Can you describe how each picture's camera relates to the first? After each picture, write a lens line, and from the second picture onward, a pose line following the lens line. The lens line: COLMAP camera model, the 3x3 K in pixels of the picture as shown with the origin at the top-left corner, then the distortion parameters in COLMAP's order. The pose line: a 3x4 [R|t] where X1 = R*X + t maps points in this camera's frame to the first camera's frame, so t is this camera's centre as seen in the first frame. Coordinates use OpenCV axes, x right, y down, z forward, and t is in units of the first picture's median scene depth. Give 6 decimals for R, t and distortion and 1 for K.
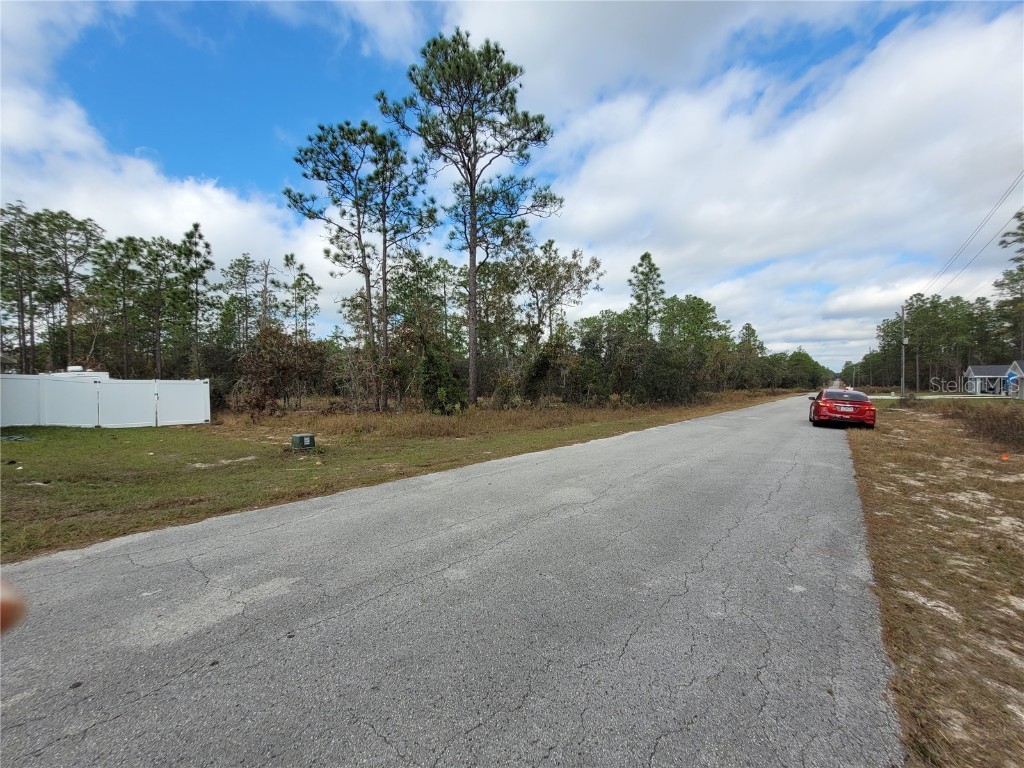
lens RADIAL K [[406.0, 0, 504.2], [0, 406.0, 390.2], [0, 0, 1]] dist [0.001926, -0.003276]
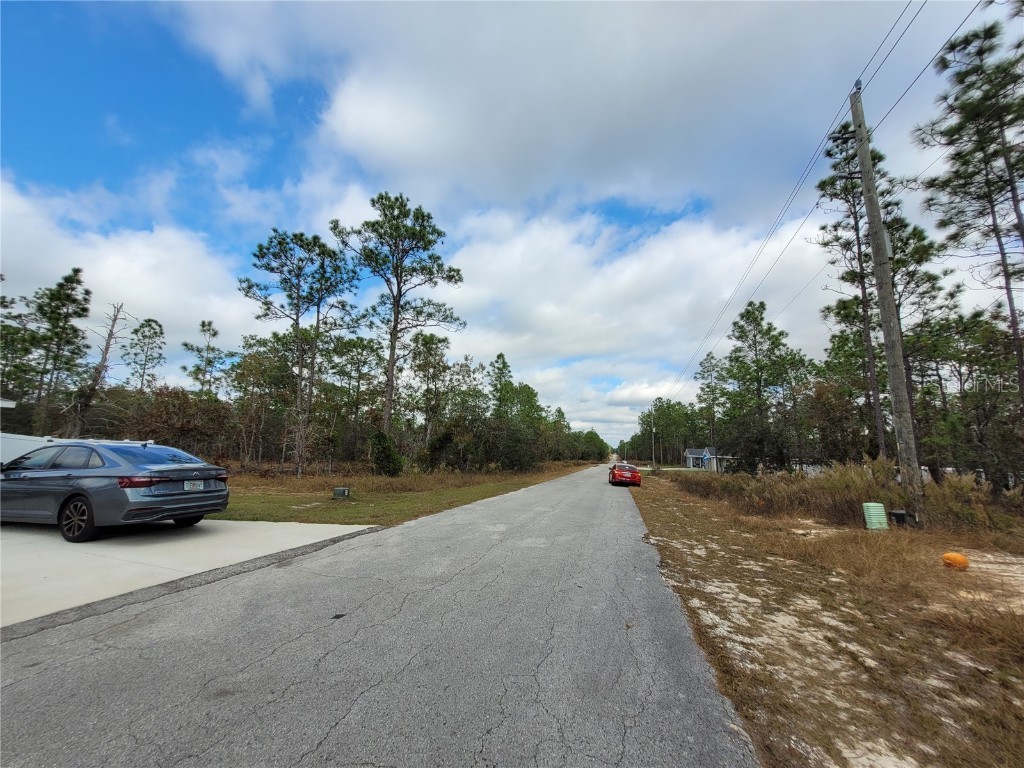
lens RADIAL K [[406.0, 0, 514.5], [0, 406.0, 381.5], [0, 0, 1]] dist [0.001926, -0.003276]
pose [[0.900262, 0.106170, 0.422204, -0.154311], [-0.027379, 0.981695, -0.188482, -0.002516], [-0.434486, 0.158123, 0.886690, -0.166068]]
